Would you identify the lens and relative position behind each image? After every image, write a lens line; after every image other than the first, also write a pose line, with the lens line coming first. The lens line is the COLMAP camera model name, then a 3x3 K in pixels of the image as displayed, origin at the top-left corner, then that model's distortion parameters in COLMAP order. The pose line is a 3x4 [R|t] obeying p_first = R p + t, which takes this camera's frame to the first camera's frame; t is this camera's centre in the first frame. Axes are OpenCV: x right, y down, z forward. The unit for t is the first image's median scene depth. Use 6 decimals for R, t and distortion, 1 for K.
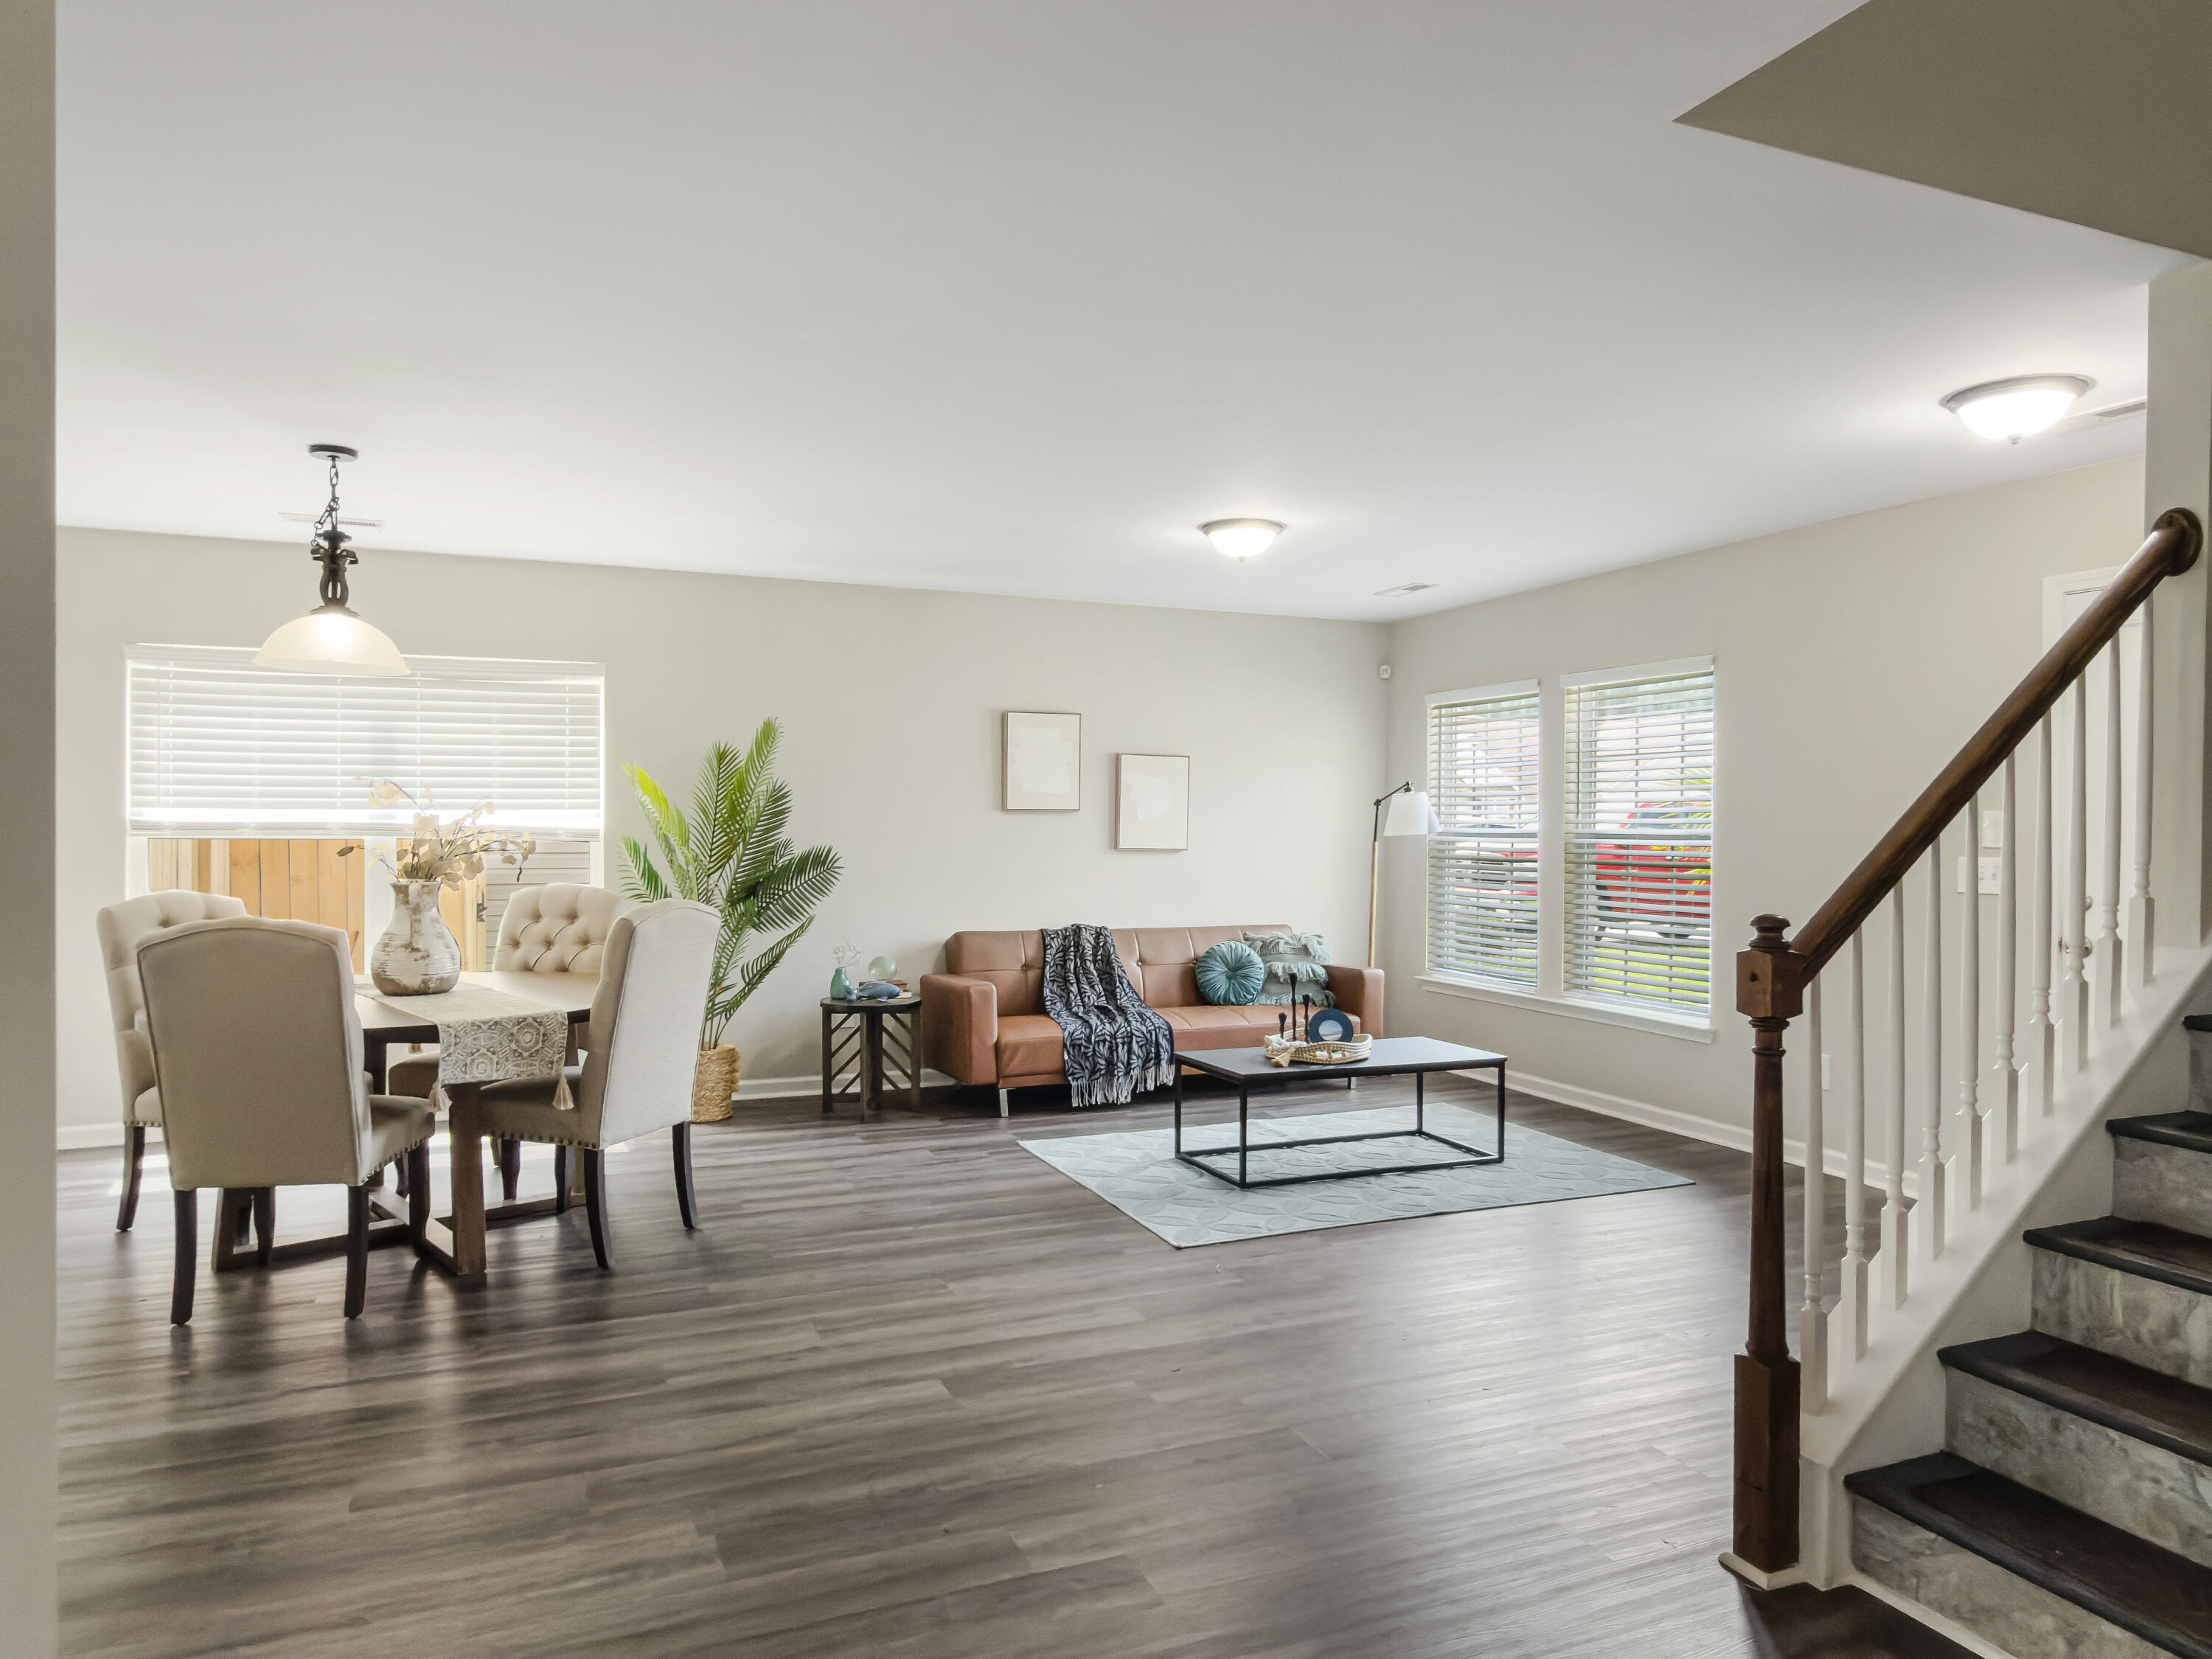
lens RADIAL K [[1419.3, 0, 1103.2], [0, 1419.3, 845.1], [0, 0, 1]] dist [0.005844, -0.000314]
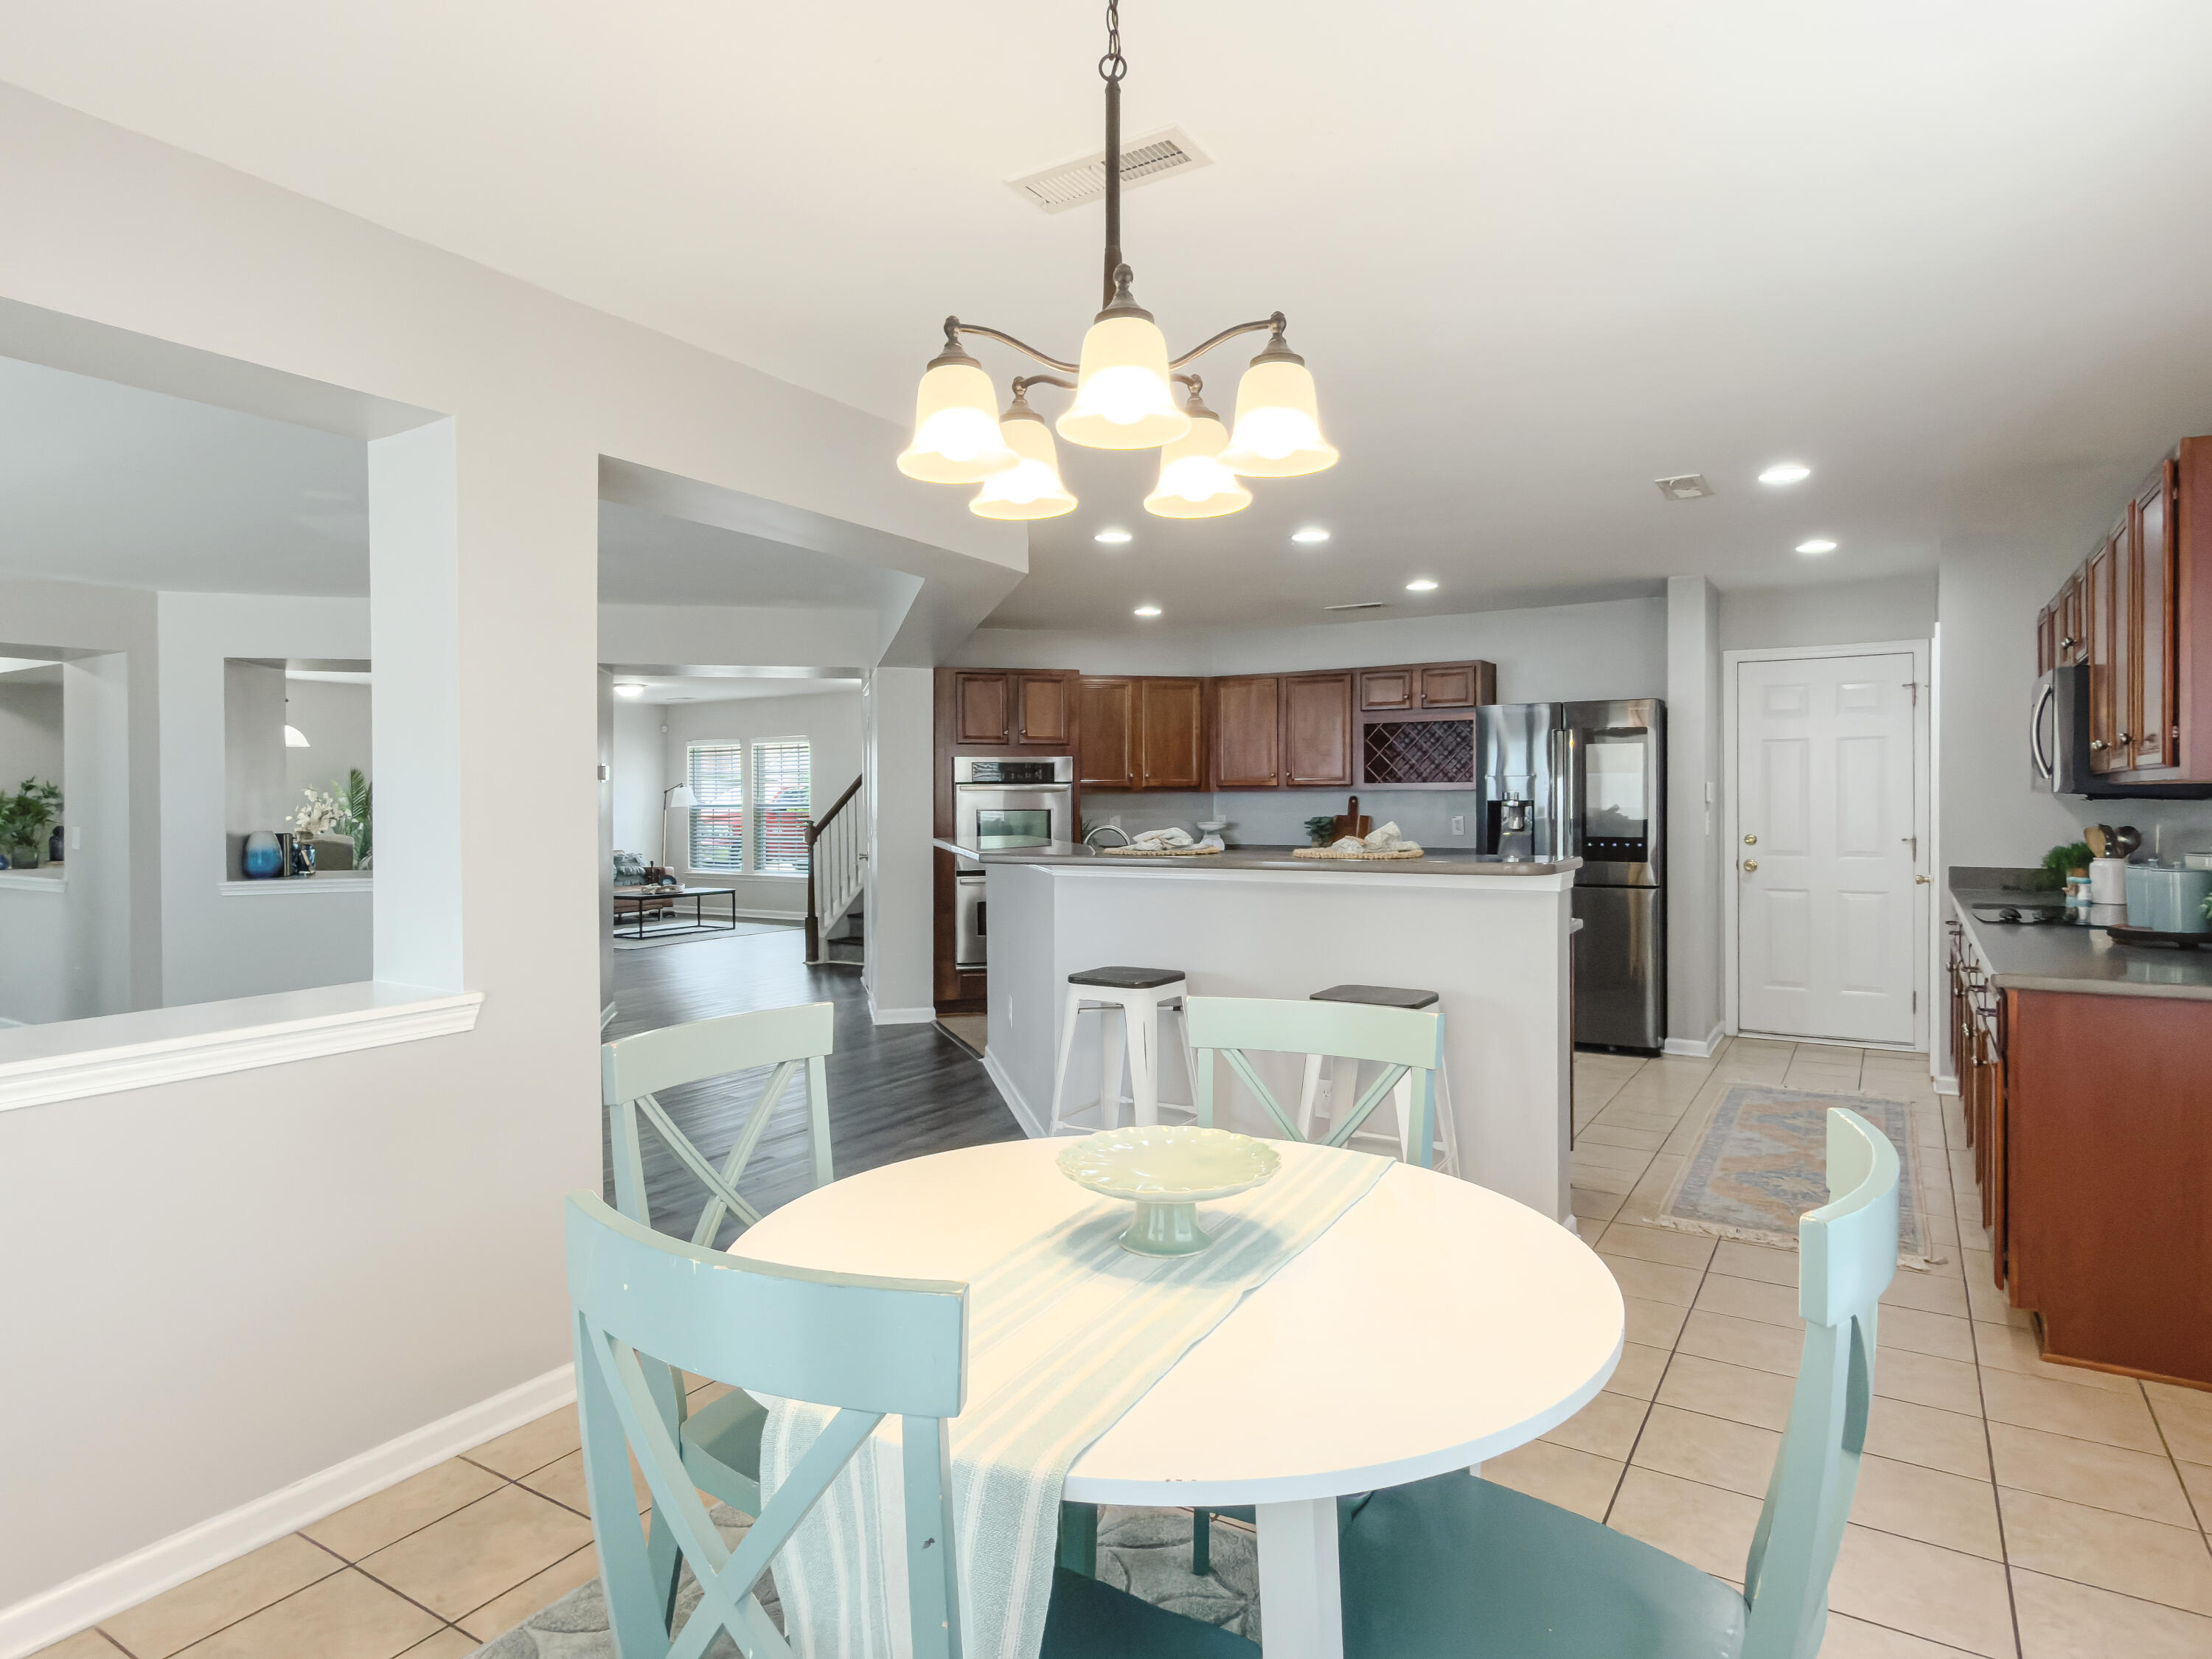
lens RADIAL K [[1261.3, 0, 1108.2], [0, 1261.3, 811.7], [0, 0, 1]] dist [0.002114, 0.001667]
pose [[0.817193, -0.018982, 0.576051, -0.423824], [0.021773, 0.999761, 0.002057, 0.013153], [-0.575952, 0.010861, 0.817411, -1.121249]]
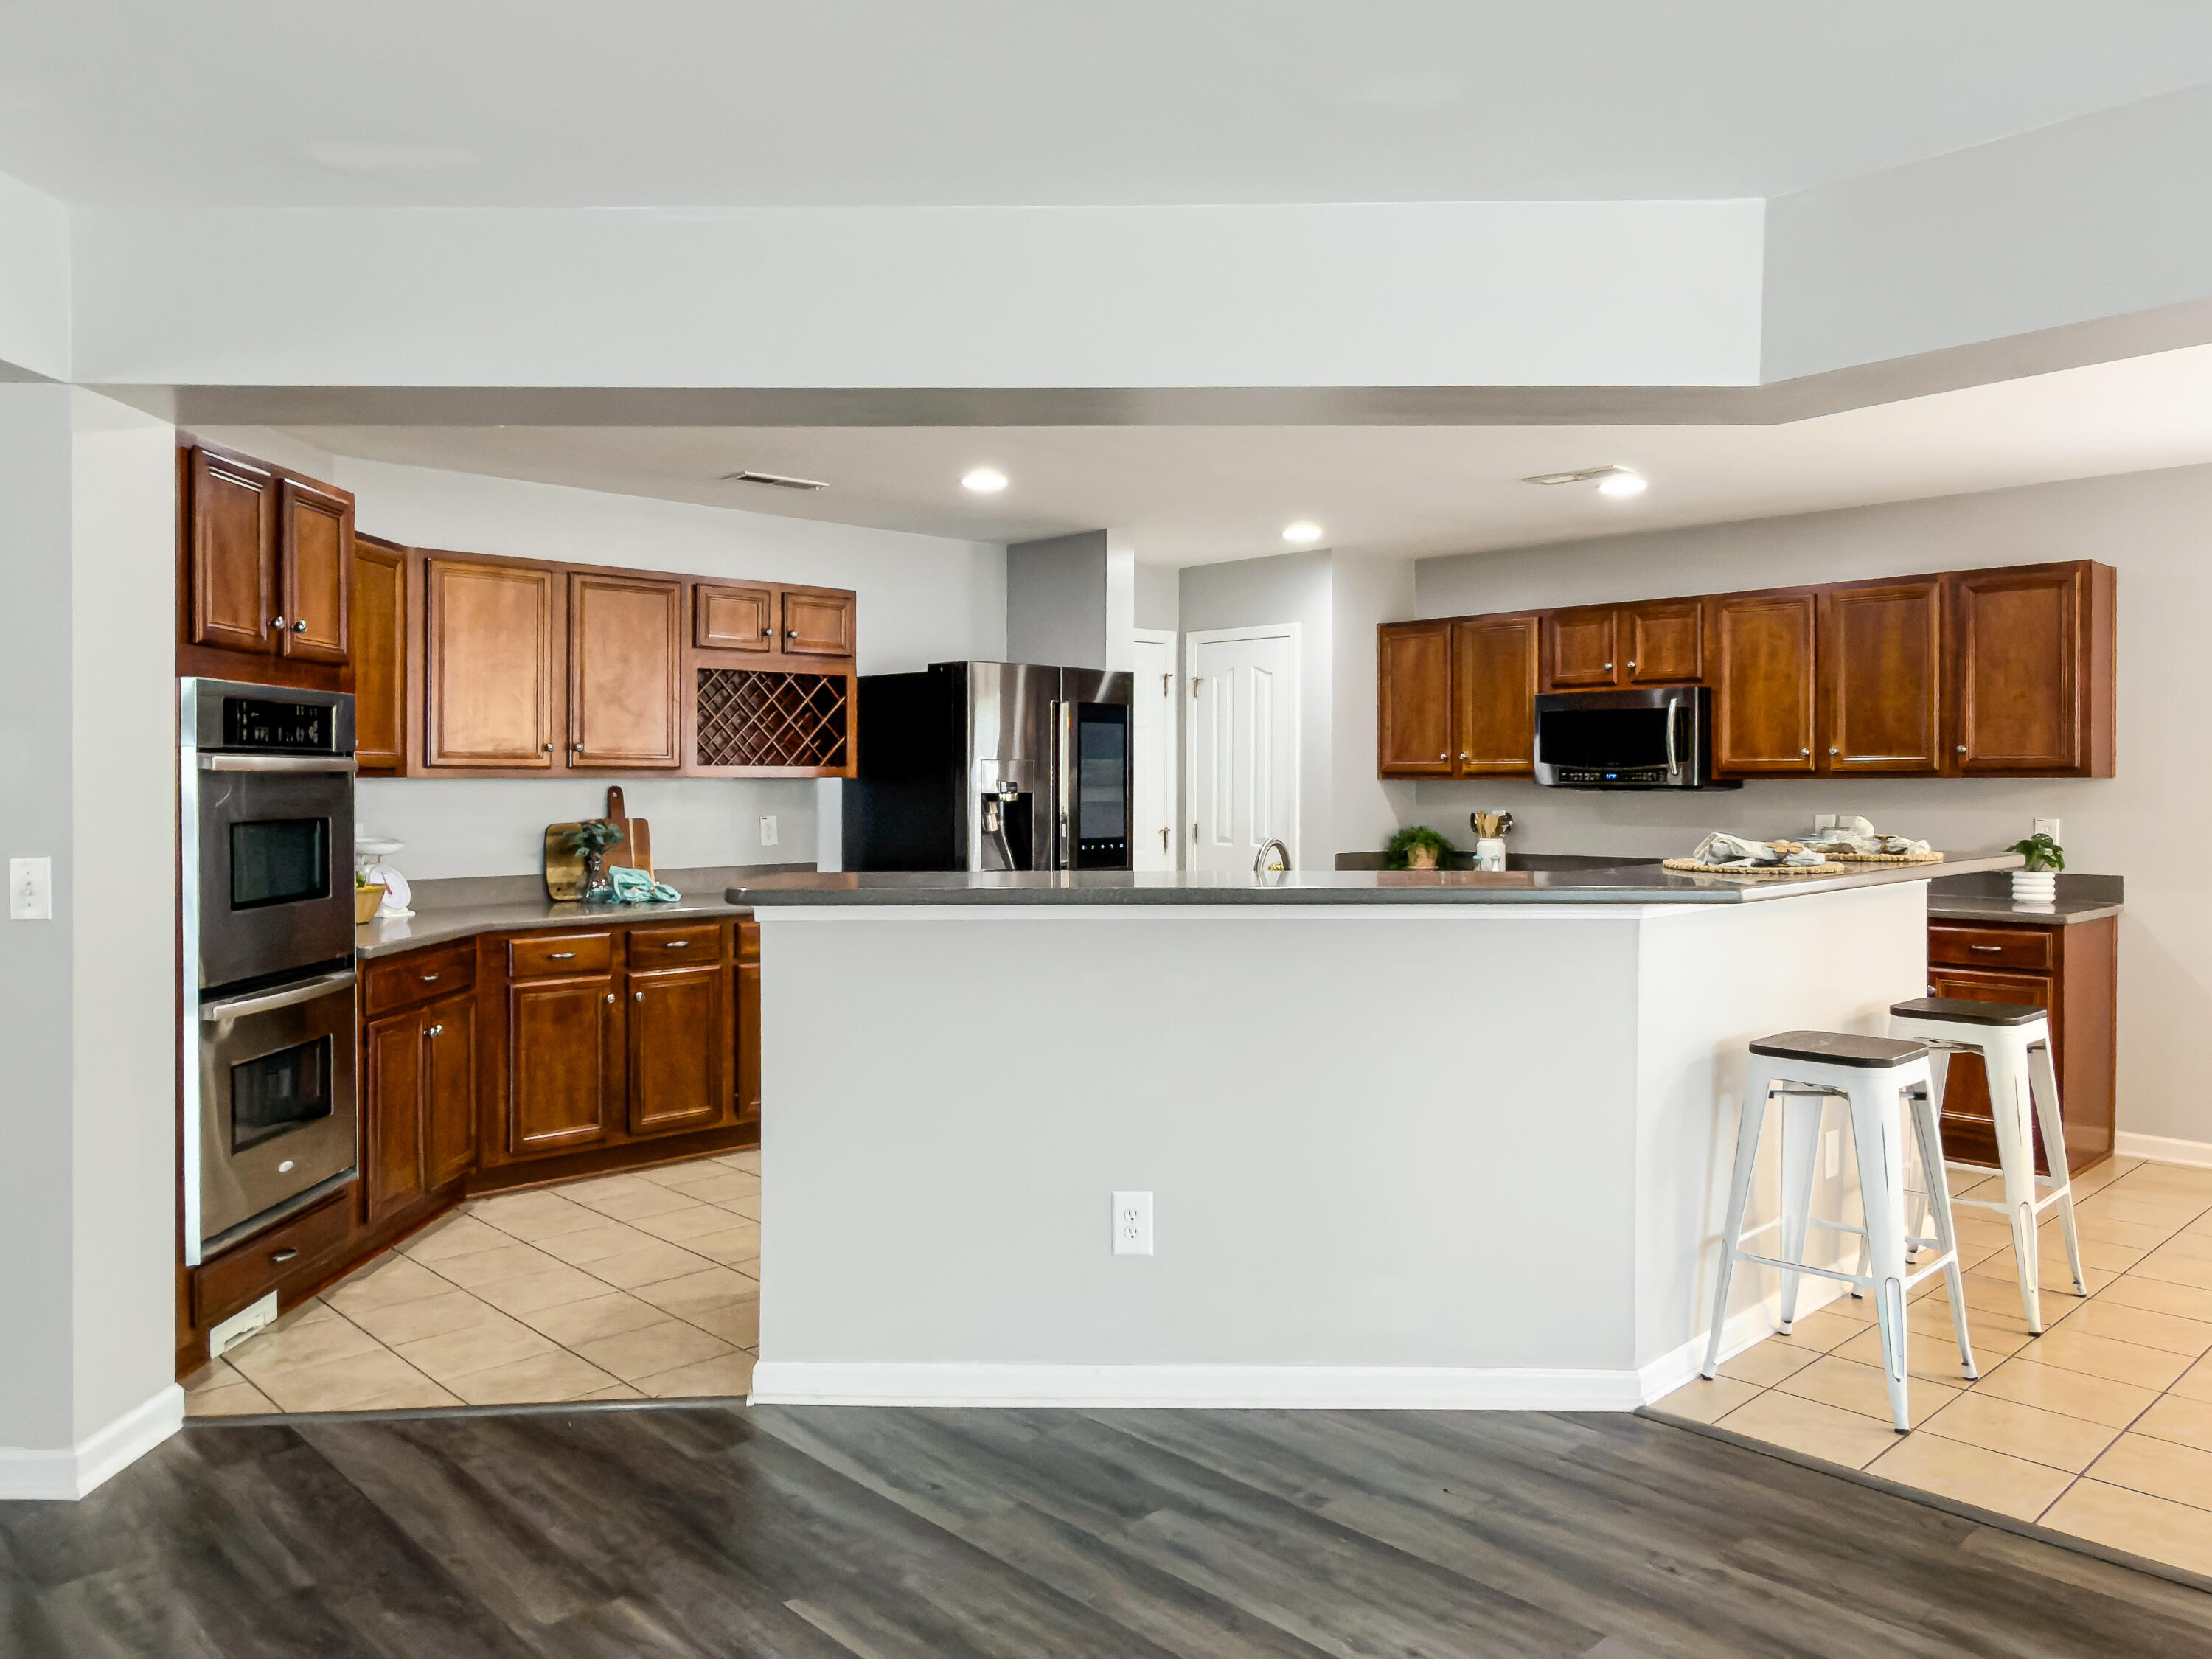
lens RADIAL K [[1578.4, 0, 1106.9], [0, 1578.4, 785.5], [0, 0, 1]] dist [0.000690, -0.008026]
pose [[-0.357584, -0.011221, 0.933814, -0.474169], [0.013962, 0.999752, 0.017360, -0.007122], [-0.933777, 0.019246, -0.357338, -0.169595]]
